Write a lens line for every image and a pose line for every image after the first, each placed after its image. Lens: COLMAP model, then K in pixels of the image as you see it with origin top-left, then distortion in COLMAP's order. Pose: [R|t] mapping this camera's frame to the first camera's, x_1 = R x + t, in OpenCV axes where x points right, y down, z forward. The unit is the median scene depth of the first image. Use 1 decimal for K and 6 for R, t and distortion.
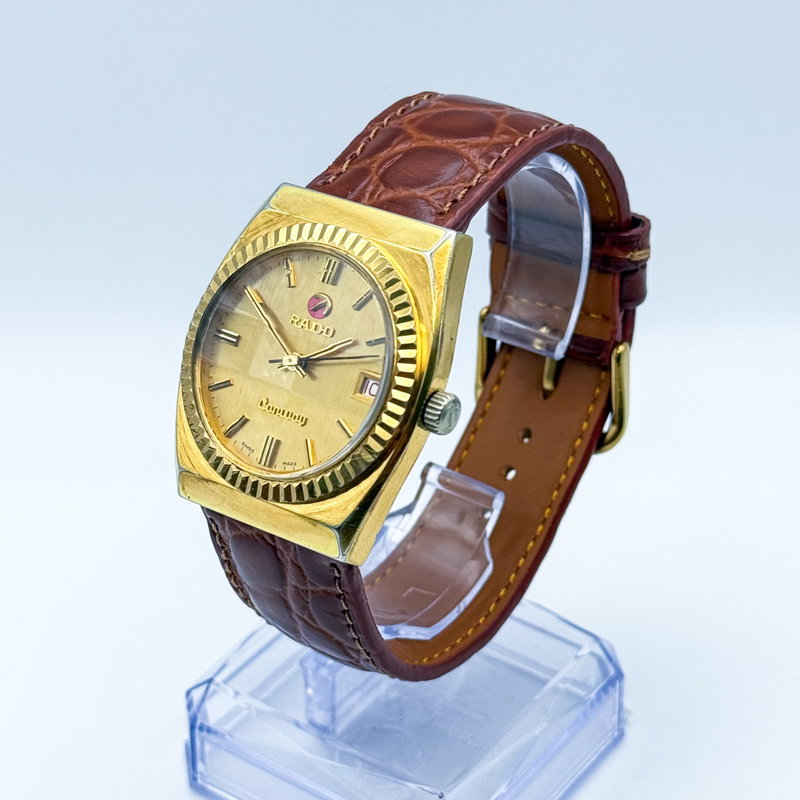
lens RADIAL K [[2144.6, 0, 400.0], [0, 2144.6, 400.0], [0, 0, 1]] dist [0.125515, -0.256682]
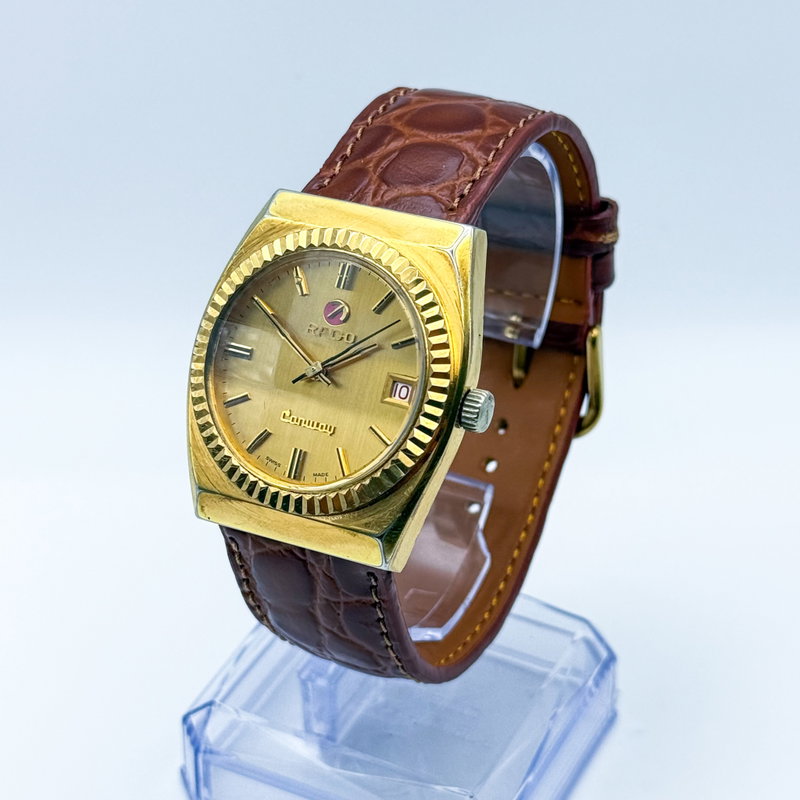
lens RADIAL K [[2144.6, 0, 400.0], [0, 2144.6, 400.0], [0, 0, 1]] dist [0.125515, -0.256682]
pose [[0.986388, -0.079887, 0.143727, -0.148109], [0.079028, 0.996804, 0.011688, -0.012483], [-0.144202, -0.000171, 0.989548, 0.025125]]
